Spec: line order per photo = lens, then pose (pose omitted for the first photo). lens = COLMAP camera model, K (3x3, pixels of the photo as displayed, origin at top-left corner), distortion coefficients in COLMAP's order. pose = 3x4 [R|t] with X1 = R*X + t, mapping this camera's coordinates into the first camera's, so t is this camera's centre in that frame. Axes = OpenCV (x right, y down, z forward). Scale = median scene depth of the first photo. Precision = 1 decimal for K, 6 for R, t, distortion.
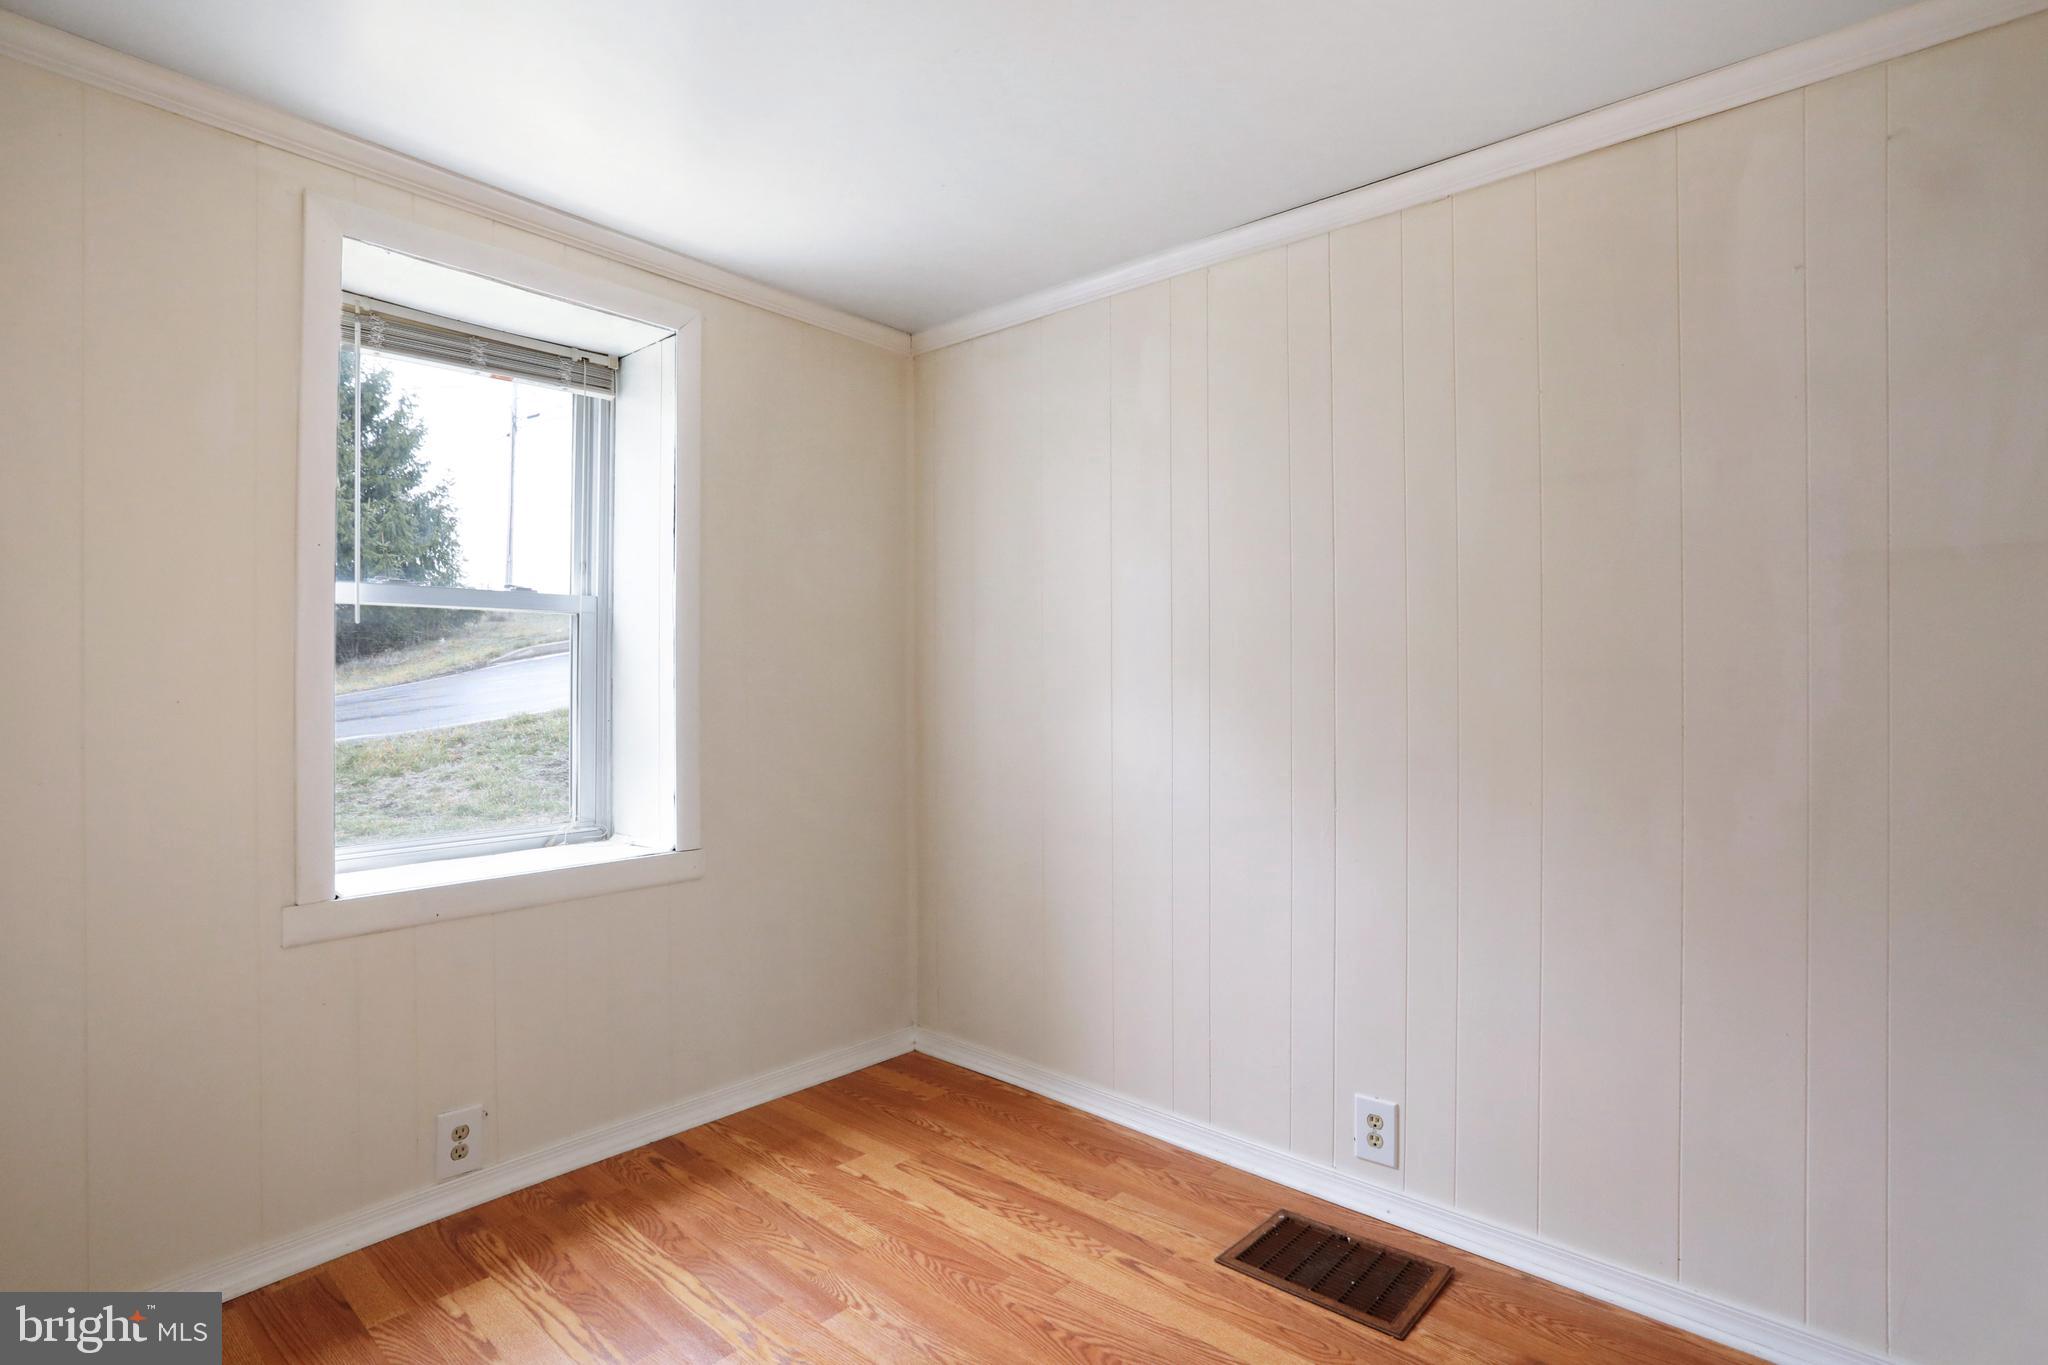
lens RADIAL K [[1007.9, 0, 1021.3], [0, 1007.9, 665.9], [0, 0, 1]] dist [-0.057531, 0.015802]
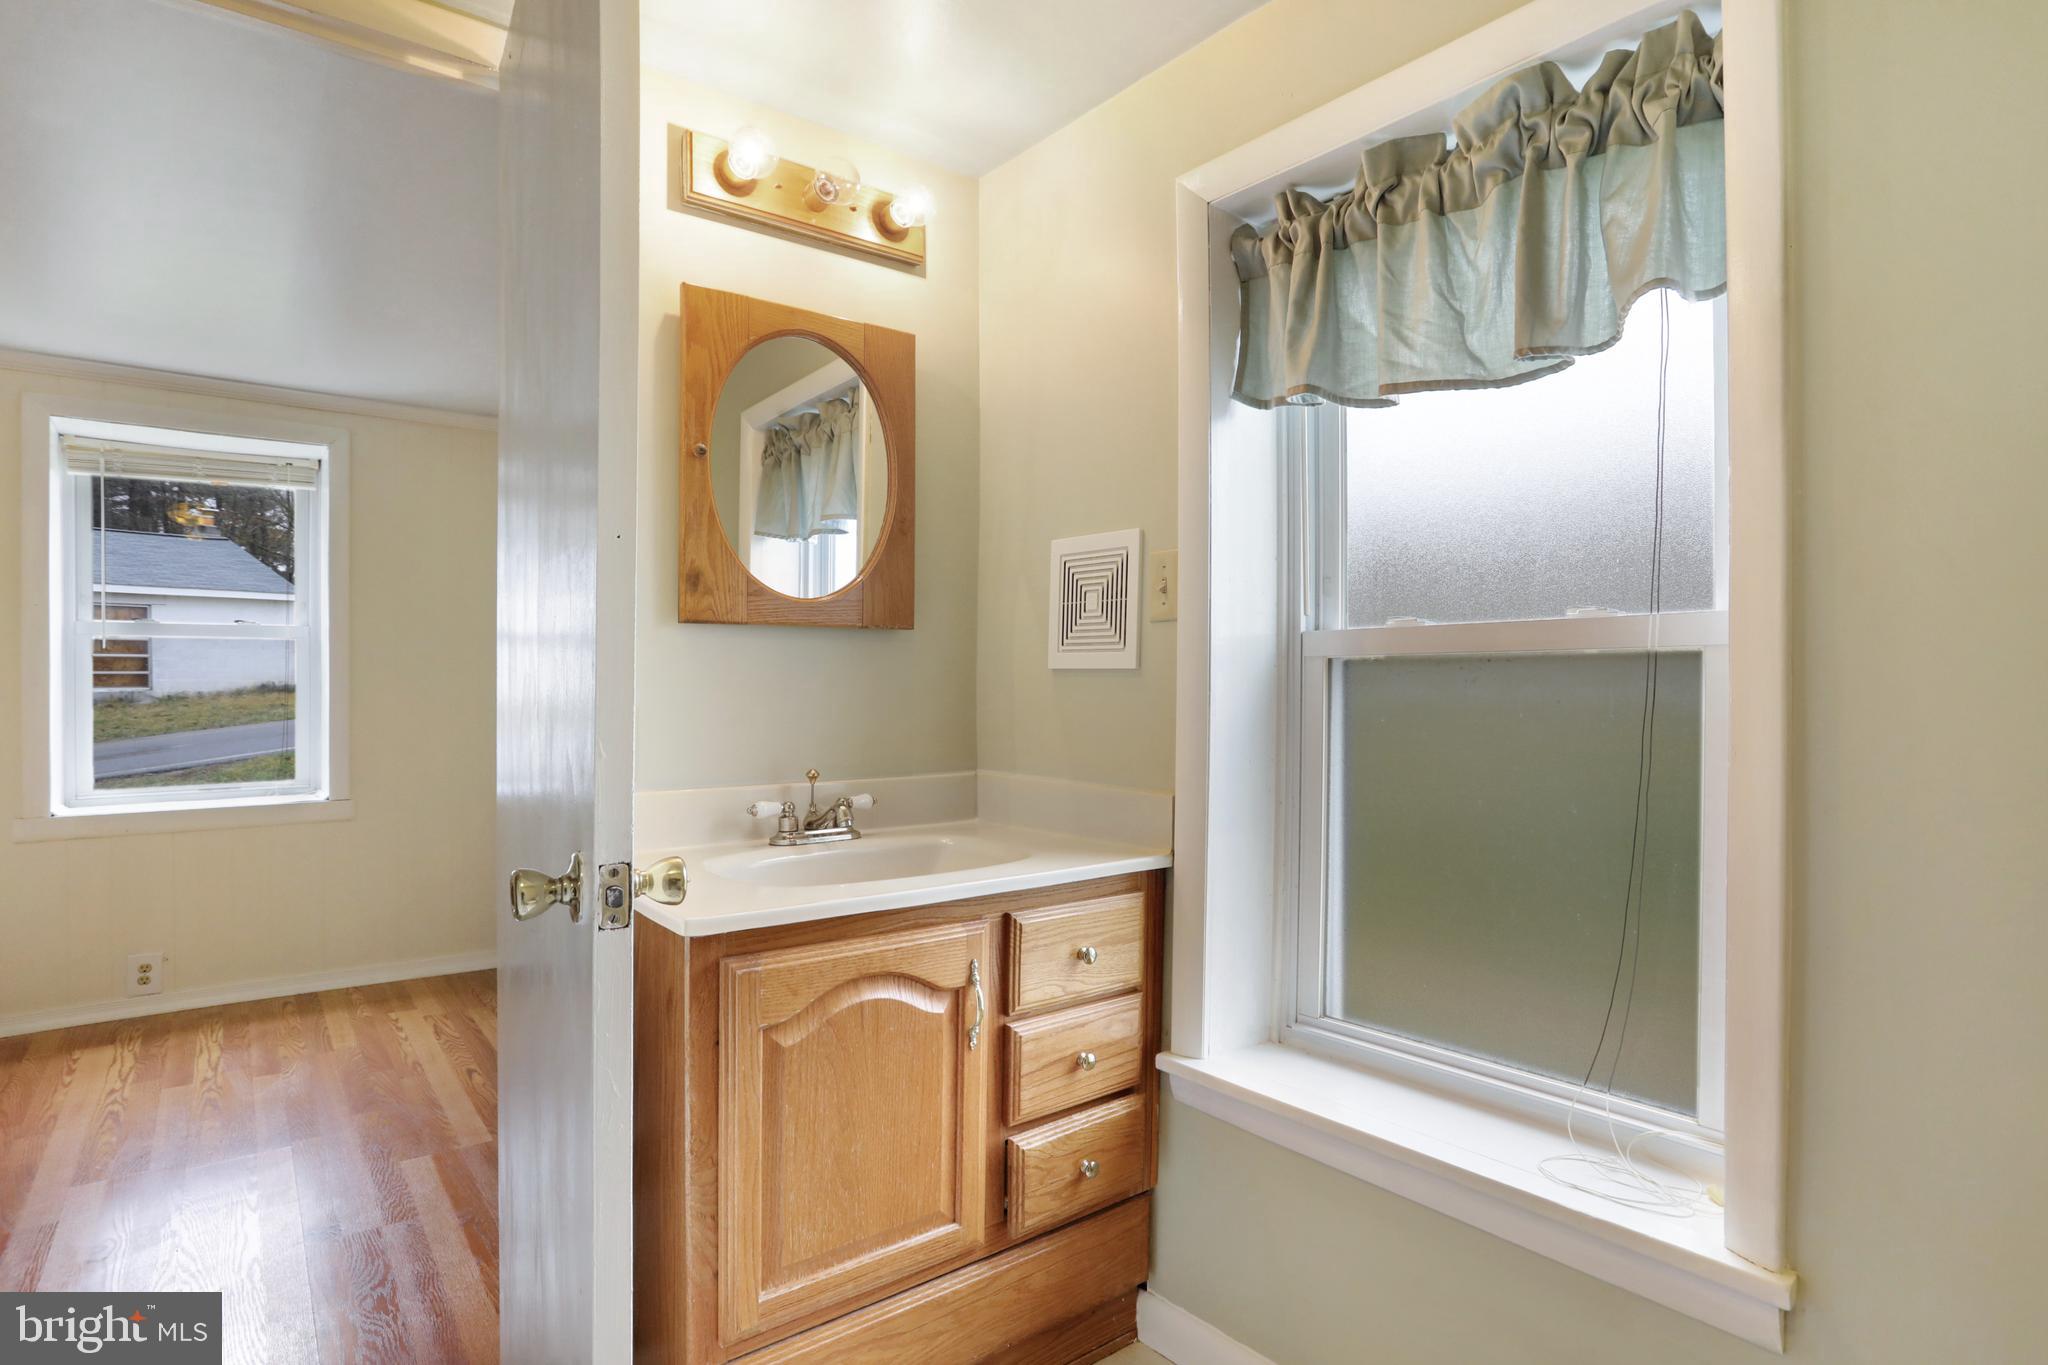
lens RADIAL K [[1007.9, 0, 1017.5], [0, 1007.9, 693.5], [0, 0, 1]] dist [-0.057531, 0.015802]
pose [[0.981946, -0.007748, -0.189004, 1.096790], [0.011427, 0.999766, 0.018386, 0.015824], [0.188817, -0.020214, 0.981804, -0.264322]]
